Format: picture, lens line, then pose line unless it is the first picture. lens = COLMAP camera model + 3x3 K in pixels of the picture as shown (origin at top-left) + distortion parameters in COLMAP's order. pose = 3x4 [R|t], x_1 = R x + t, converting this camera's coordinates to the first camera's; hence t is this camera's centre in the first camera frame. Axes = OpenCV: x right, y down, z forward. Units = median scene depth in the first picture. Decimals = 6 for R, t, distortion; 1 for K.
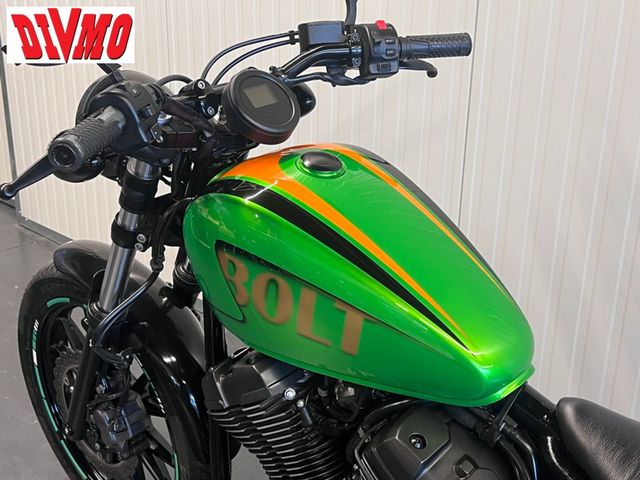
lens RADIAL K [[828.2, 0, 320.0], [0, 828.2, 240.0], [0, 0, 1]] dist [0.199999, -0.648139]
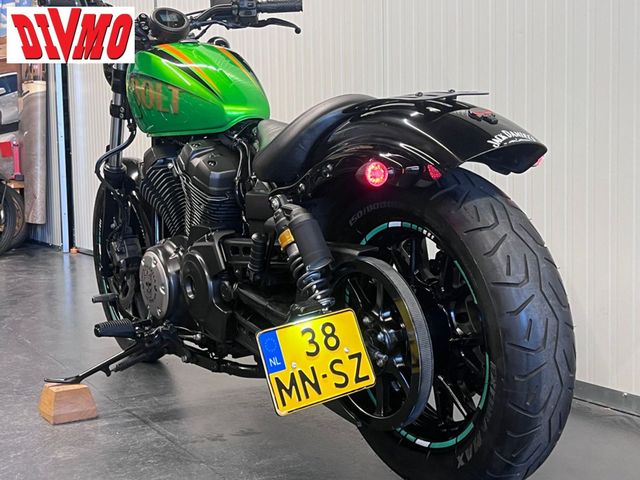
lens RADIAL K [[913.2, 0, 299.6], [0, 913.2, 240.2], [0, 0, 1]] dist [0.084233, 0.001199]
pose [[0.948794, -0.011674, -0.315681, 0.889240], [-0.075959, 0.961566, -0.263858, 0.870555], [0.306629, 0.274326, 0.911441, -0.732191]]
